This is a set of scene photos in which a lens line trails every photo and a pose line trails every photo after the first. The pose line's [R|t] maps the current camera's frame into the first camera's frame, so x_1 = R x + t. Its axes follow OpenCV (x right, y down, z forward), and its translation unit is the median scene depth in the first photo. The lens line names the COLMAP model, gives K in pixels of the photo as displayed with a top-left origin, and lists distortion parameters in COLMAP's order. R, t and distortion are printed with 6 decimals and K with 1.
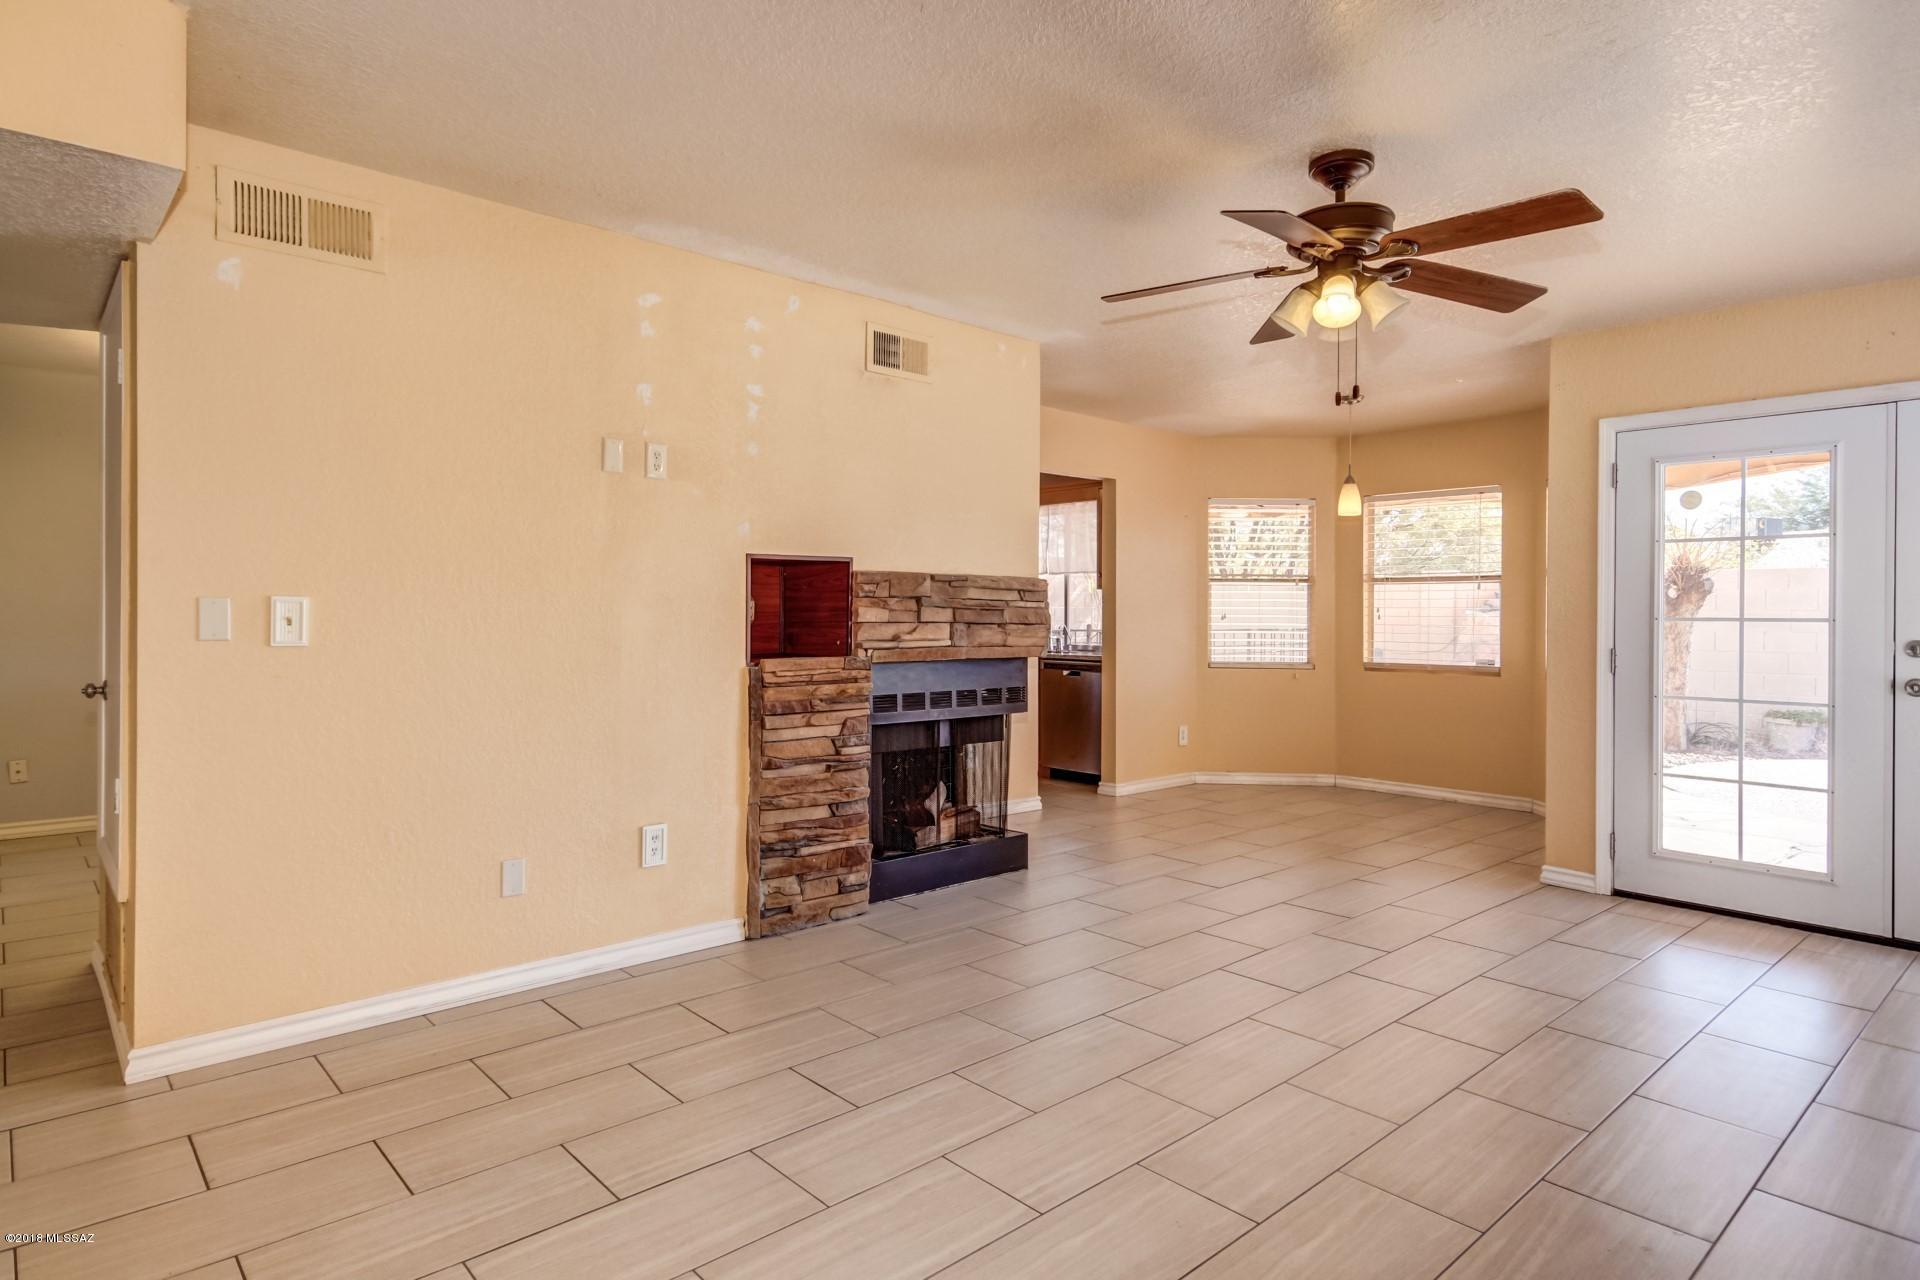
lens RADIAL K [[1058.2, 0, 960.5], [0, 1058.2, 610.1], [0, 0, 1]] dist [0.007770, 0.002146]
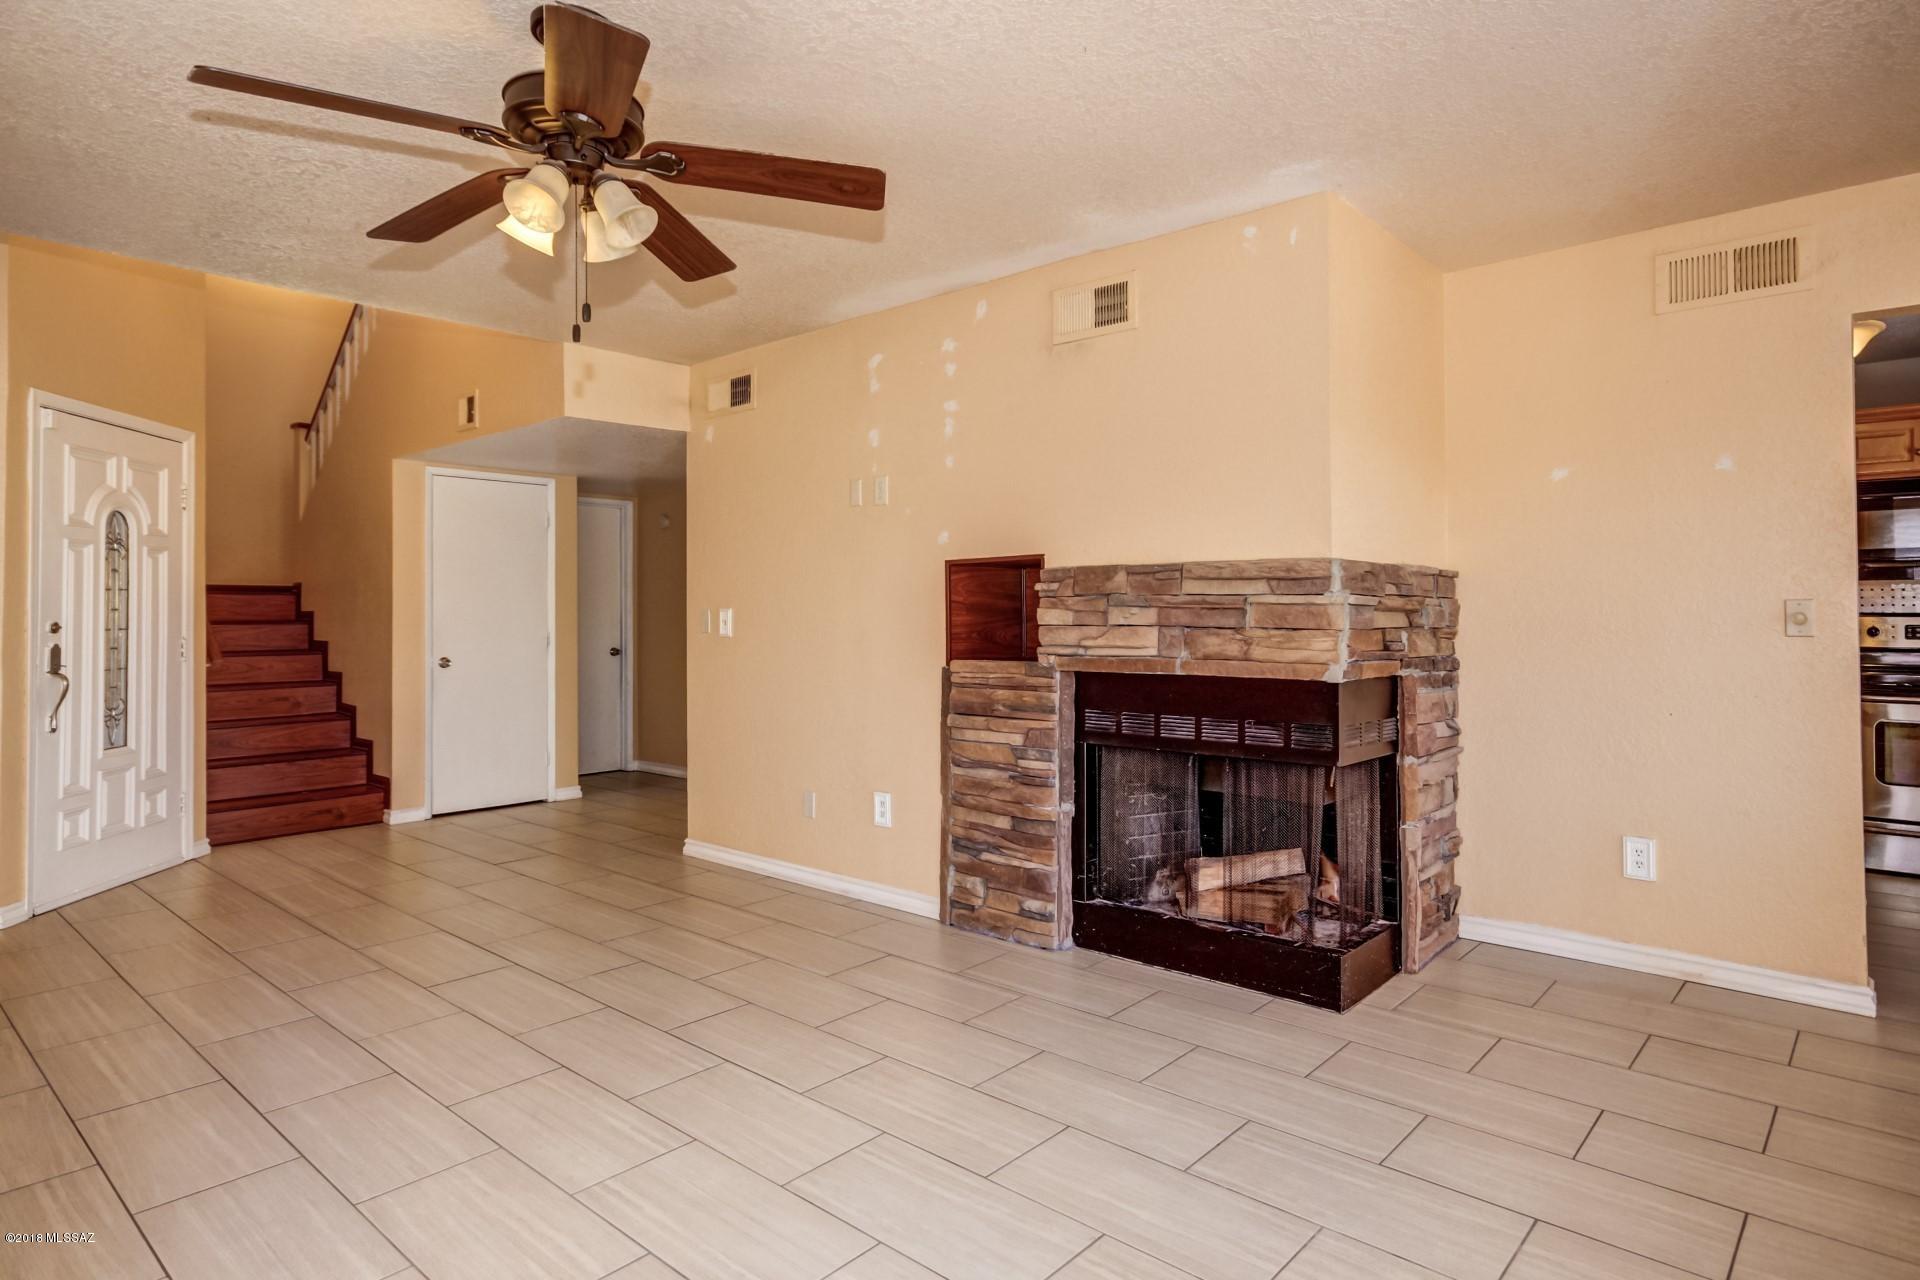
lens RADIAL K [[1058.2, 0, 967.7], [0, 1058.2, 598.6], [0, 0, 1]] dist [0.007770, 0.002146]
pose [[0.108517, -0.022012, -0.993851, 0.830694], [0.008100, 0.999741, -0.021258, 0.007951], [0.994062, -0.005744, 0.108668, 0.868772]]
